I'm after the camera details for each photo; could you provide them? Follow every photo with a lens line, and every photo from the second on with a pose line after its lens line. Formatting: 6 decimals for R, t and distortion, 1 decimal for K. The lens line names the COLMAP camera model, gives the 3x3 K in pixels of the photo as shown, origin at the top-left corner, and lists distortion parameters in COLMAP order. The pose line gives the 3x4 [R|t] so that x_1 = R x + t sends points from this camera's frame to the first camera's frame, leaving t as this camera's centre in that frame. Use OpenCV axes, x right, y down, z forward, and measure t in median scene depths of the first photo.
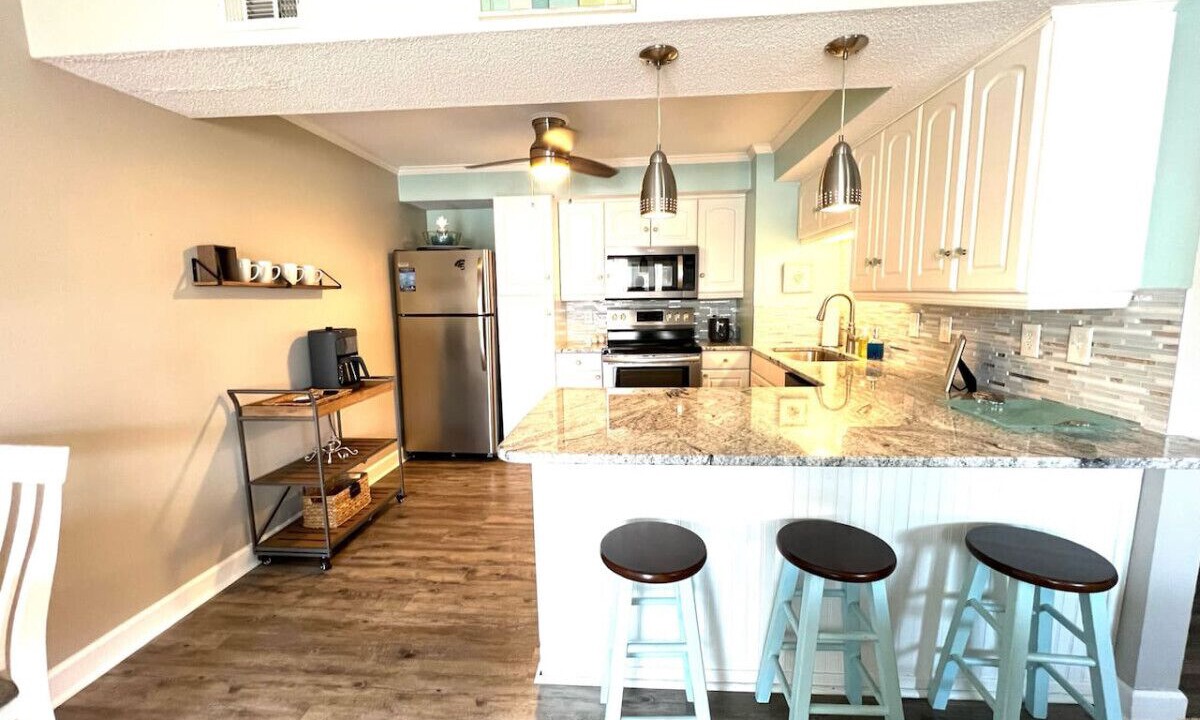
lens RADIAL K [[482.8, 0, 600.0], [0, 482.8, 360.0], [0, 0, 1]] dist [0.002472, 0.000413]
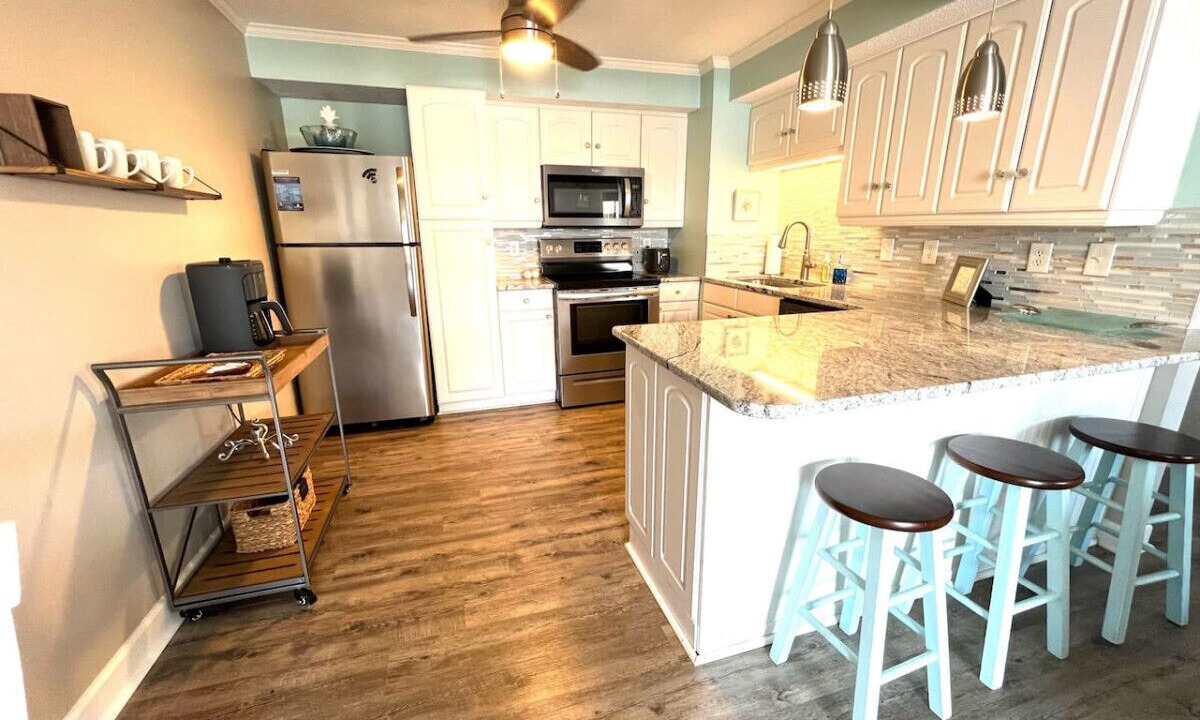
lens RADIAL K [[482.8, 0, 600.0], [0, 482.8, 360.0], [0, 0, 1]] dist [0.002472, 0.000413]
pose [[0.929594, -0.085922, 0.358431, -0.384020], [0.041549, 0.990679, 0.129726, 0.005558], [-0.366236, -0.105700, 0.924499, 0.222354]]
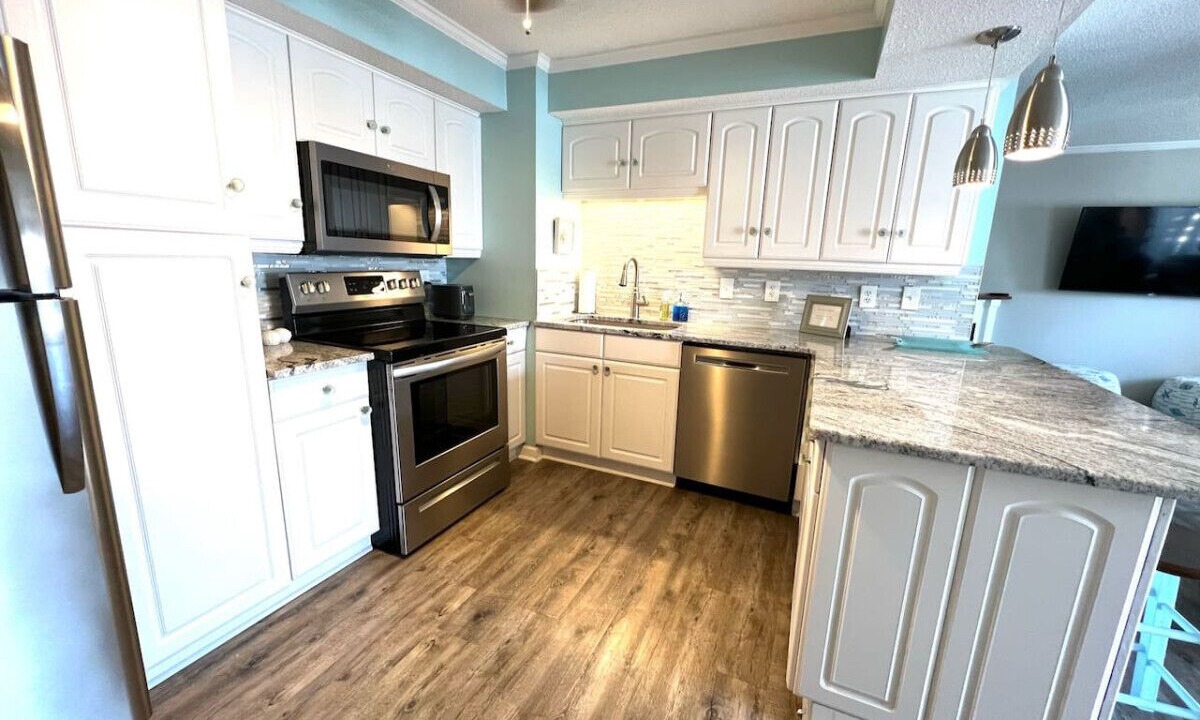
lens RADIAL K [[482.8, 0, 600.0], [0, 482.8, 360.0], [0, 0, 1]] dist [0.002472, 0.000413]
pose [[0.340086, -0.166581, 0.925523, -0.603175], [0.093225, 0.985310, 0.143086, -0.104129], [-0.935762, 0.037621, 0.350620, 0.946613]]
